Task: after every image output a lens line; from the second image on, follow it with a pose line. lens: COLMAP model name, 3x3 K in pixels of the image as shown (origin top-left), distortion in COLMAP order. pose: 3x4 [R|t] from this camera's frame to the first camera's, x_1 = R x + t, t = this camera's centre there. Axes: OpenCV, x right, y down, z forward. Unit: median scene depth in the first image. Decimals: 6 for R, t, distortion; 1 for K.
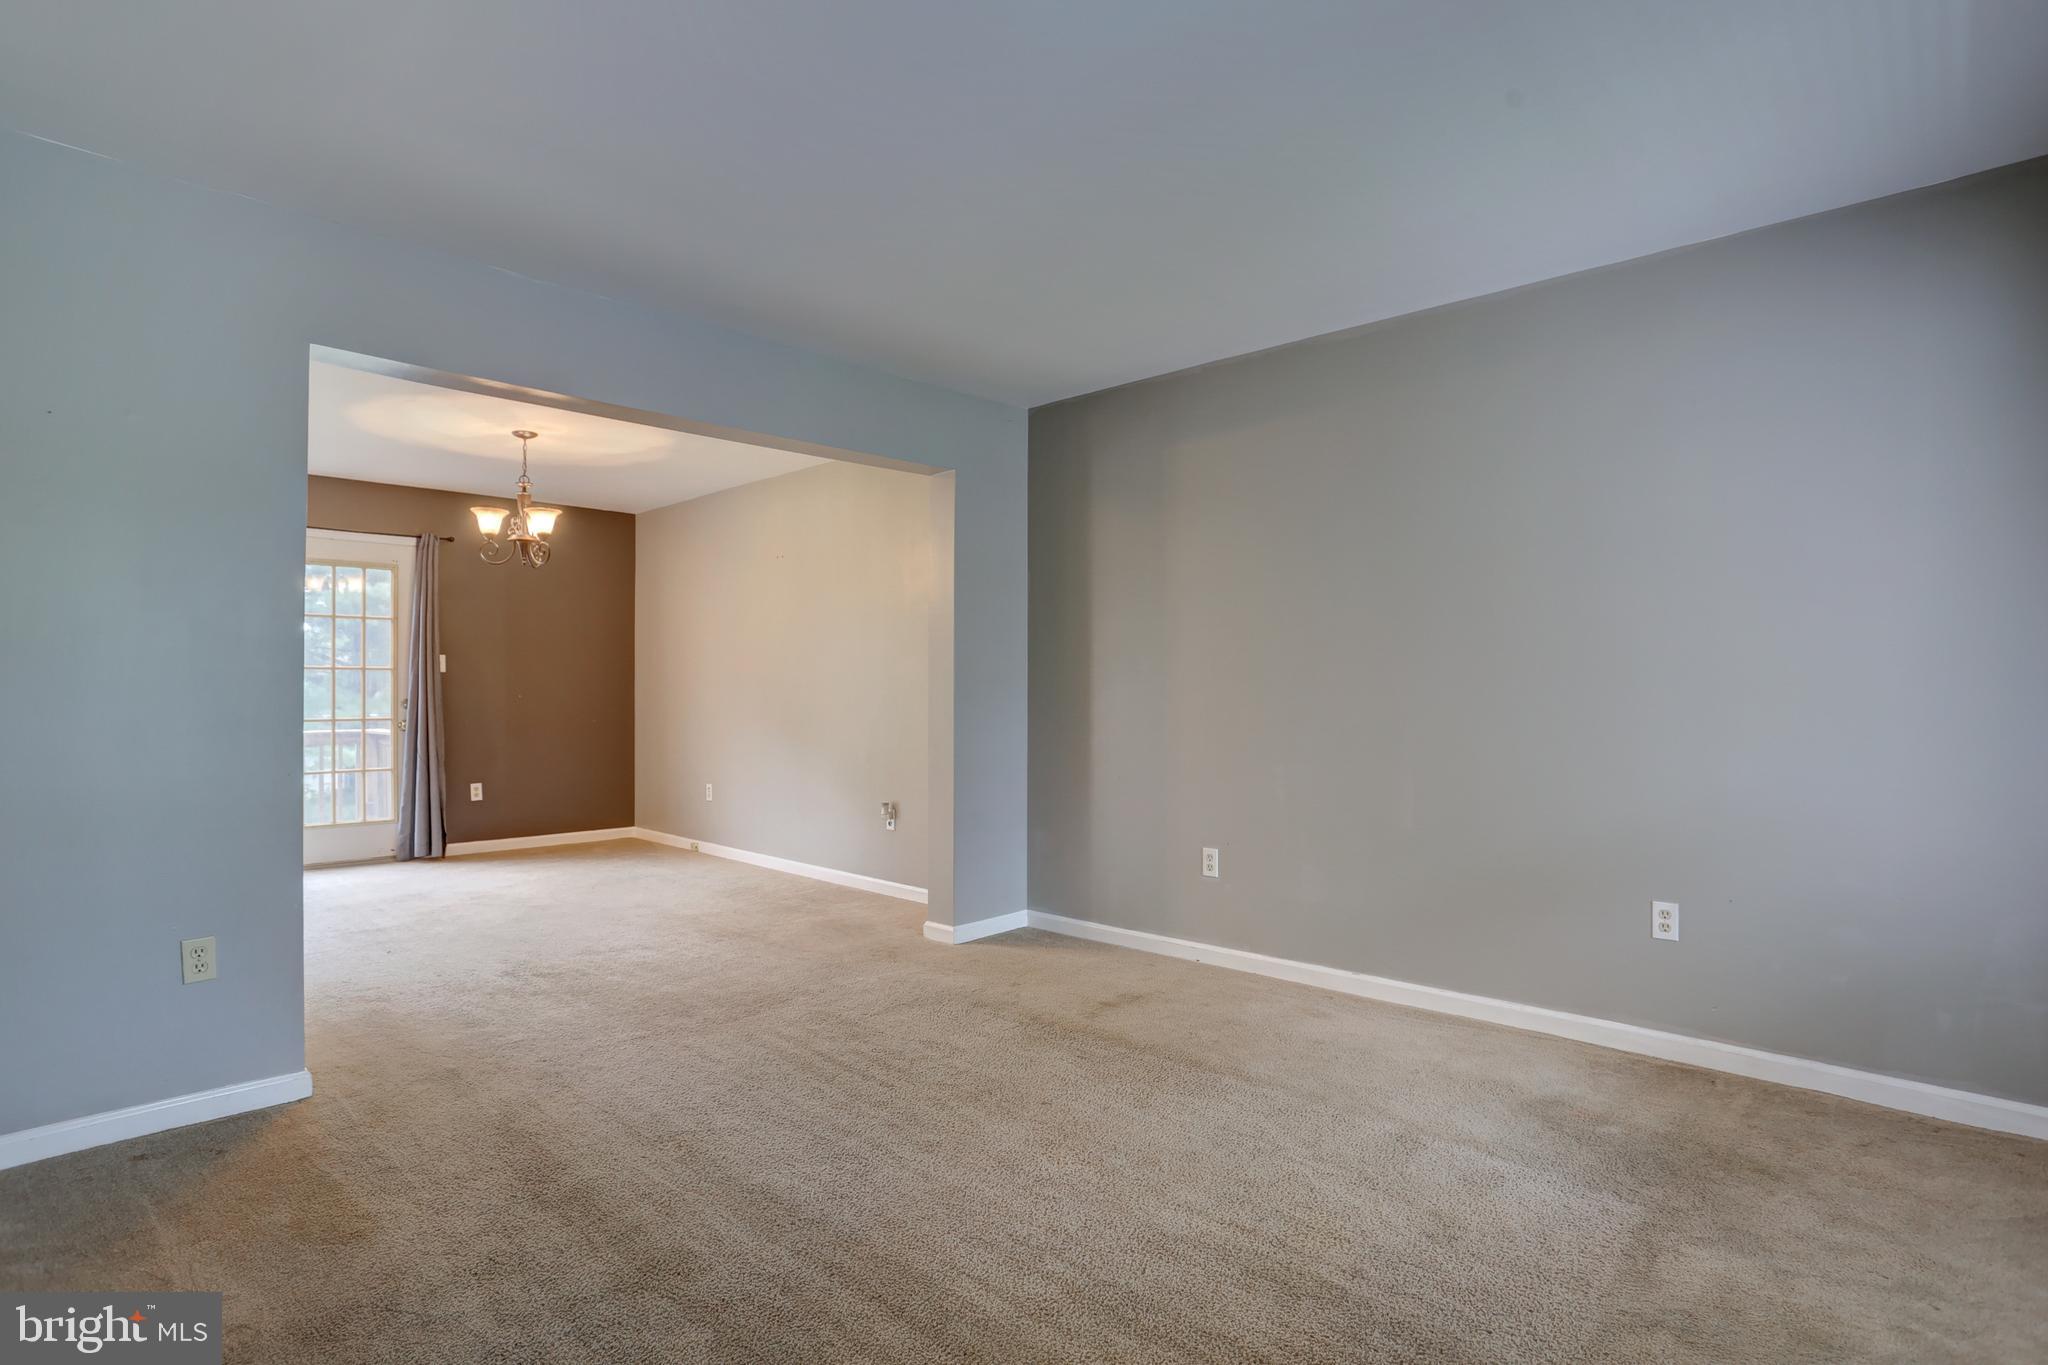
lens RADIAL K [[1015.4, 0, 1029.3], [0, 1015.4, 697.3], [0, 0, 1]] dist [-0.064640, 0.026230]
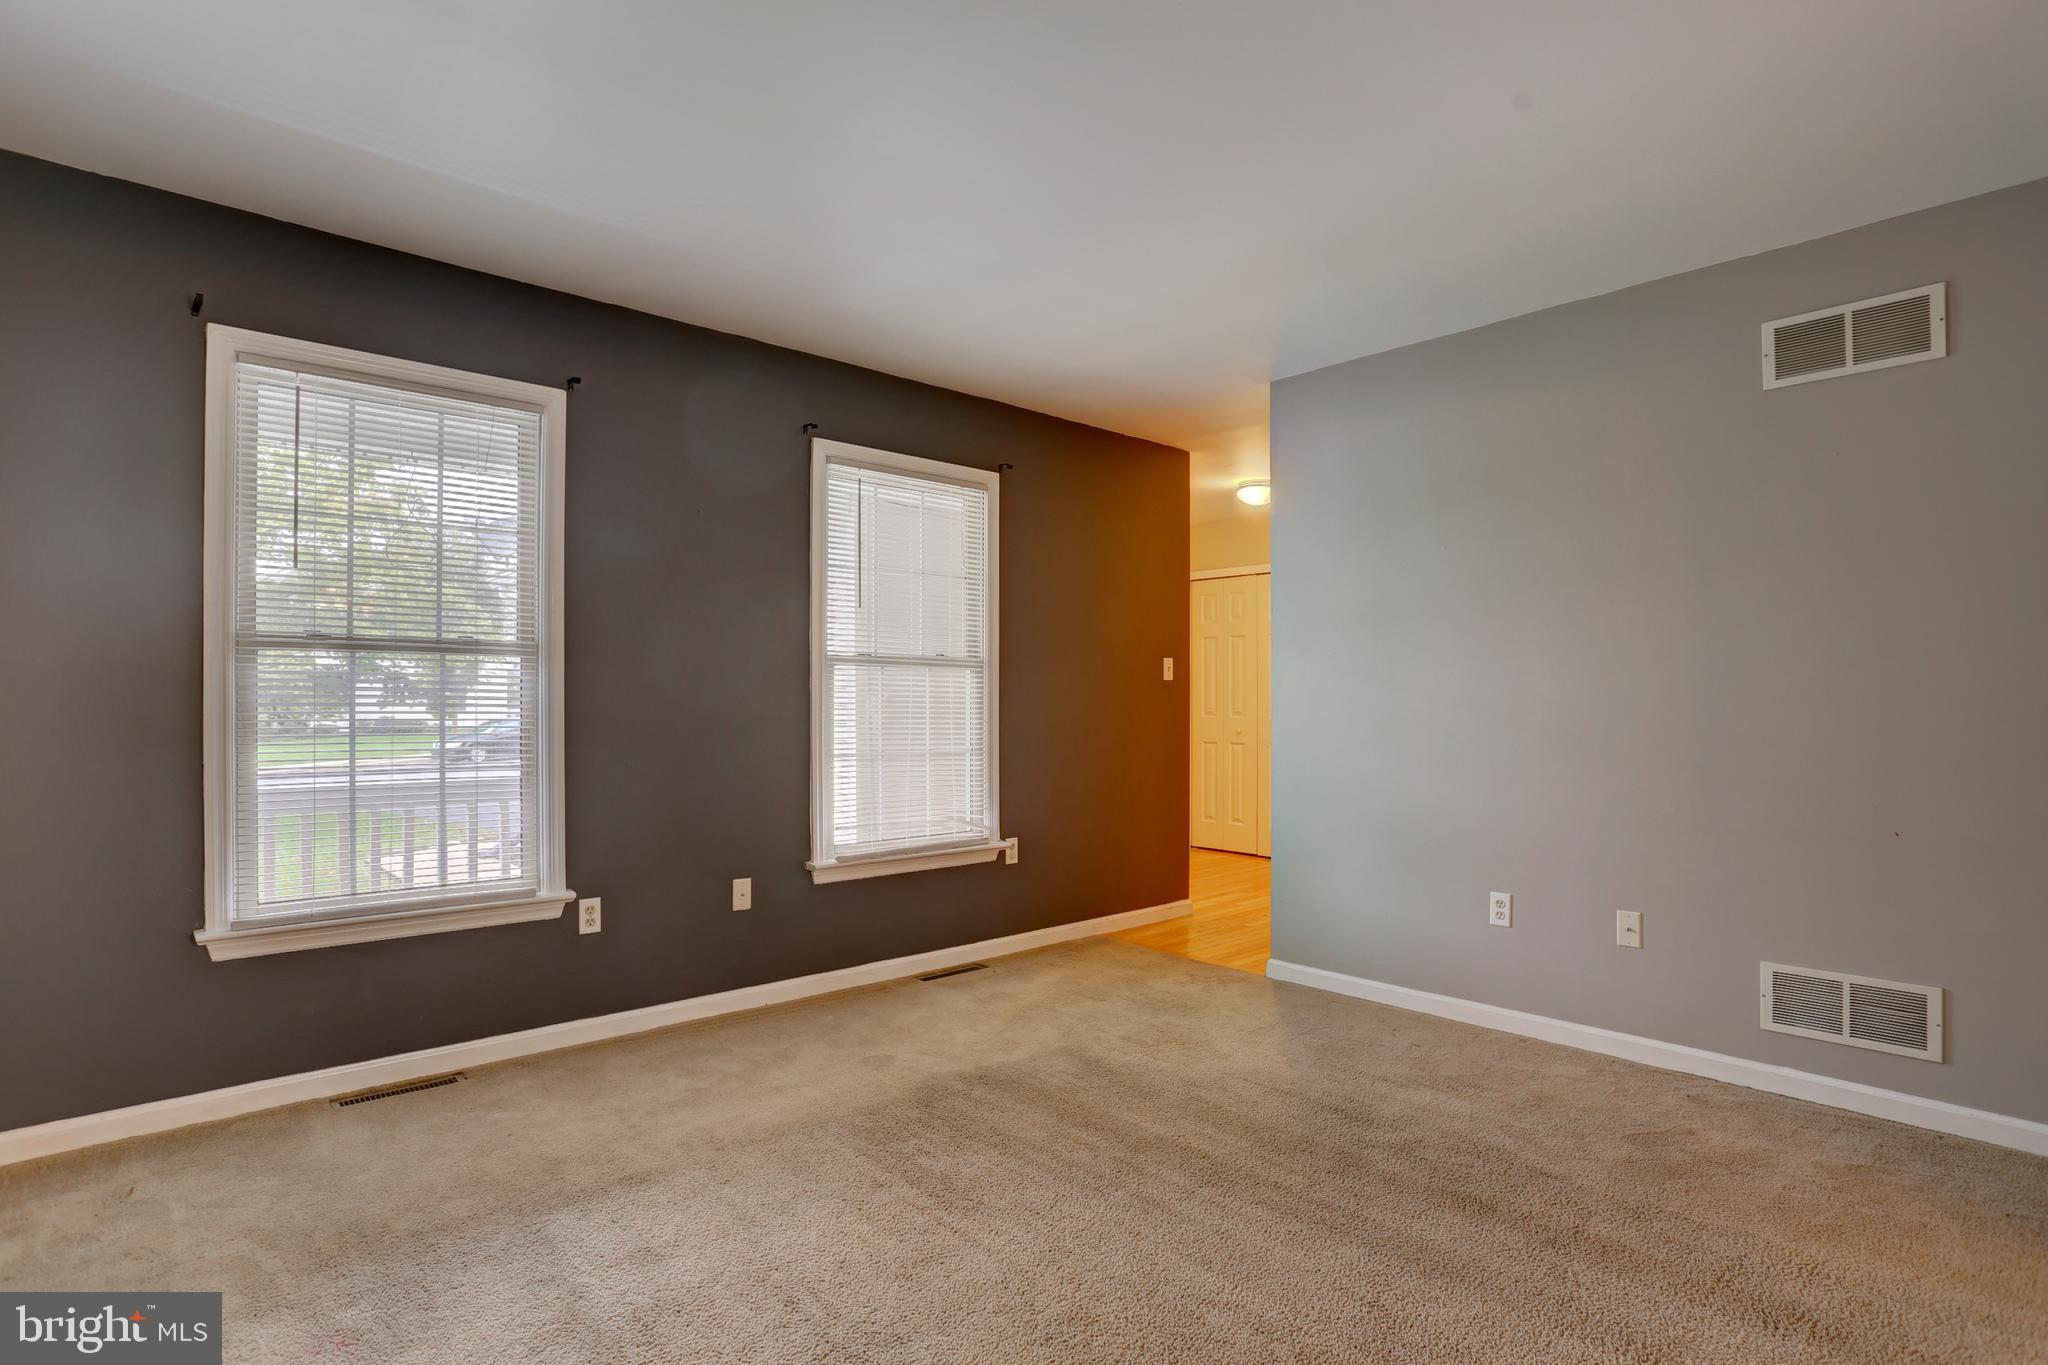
lens RADIAL K [[1018.7, 0, 1072.5], [0, 1018.7, 691.0], [0, 0, 1]] dist [-0.018290, -0.000027]
pose [[-0.999053, -0.004211, 0.043312, 0.028331], [-0.004684, 0.999931, -0.010814, -0.003726], [-0.043263, -0.011006, -0.999003, 1.194742]]
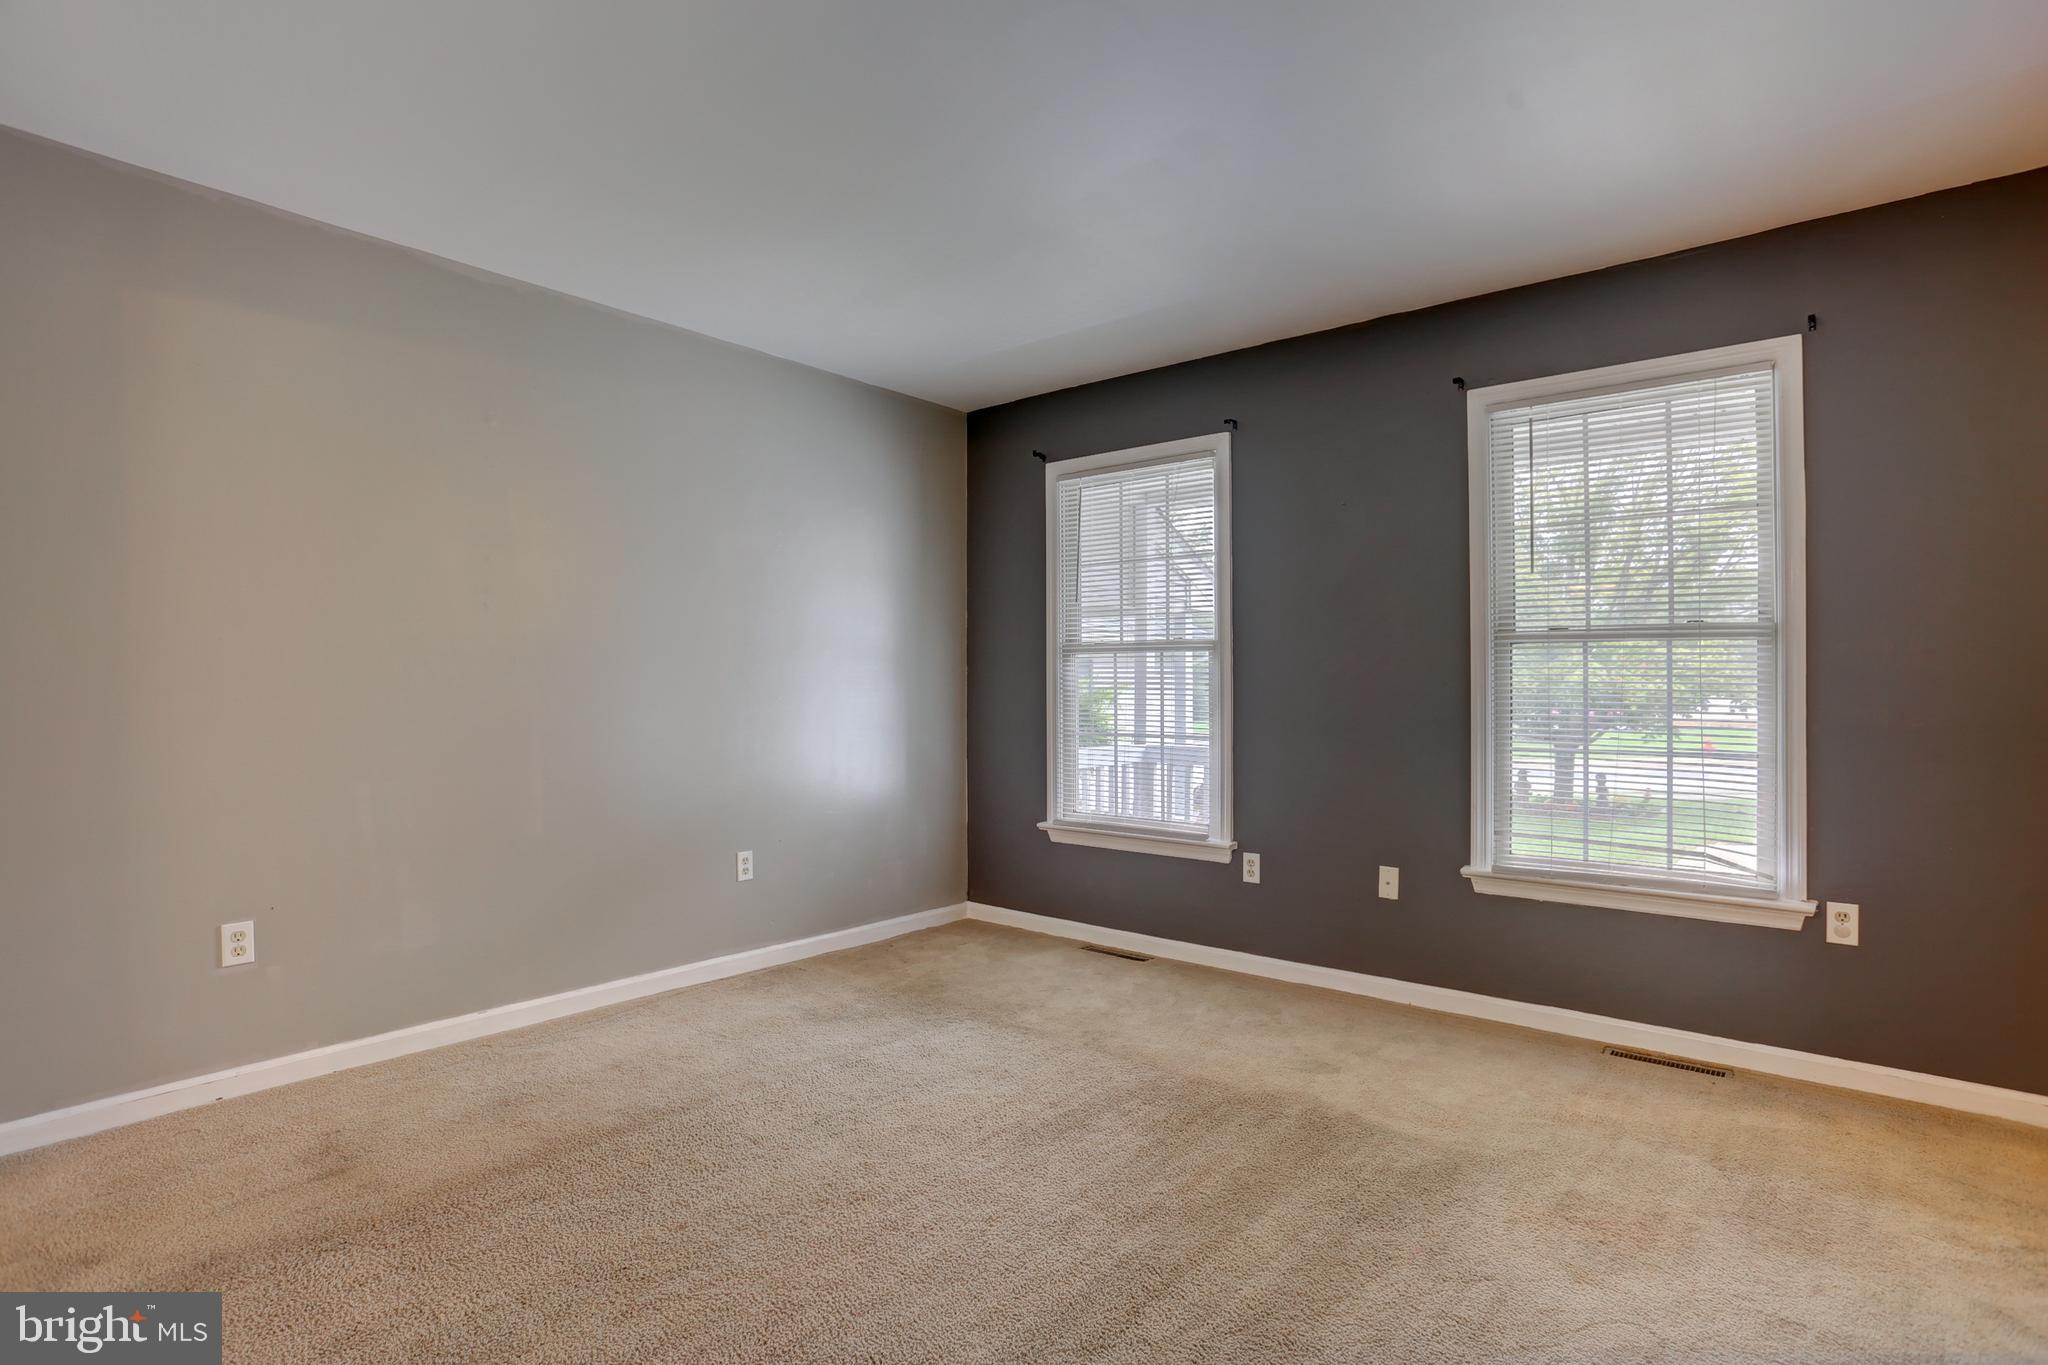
lens RADIAL K [[1015.4, 0, 1029.3], [0, 1015.4, 697.3], [0, 0, 1]] dist [-0.064640, 0.026230]
pose [[-0.063154, -0.011492, 0.997938, -0.578565], [0.003497, 0.999925, 0.011736, -0.006547], [-0.997998, 0.004231, -0.063109, 0.597627]]
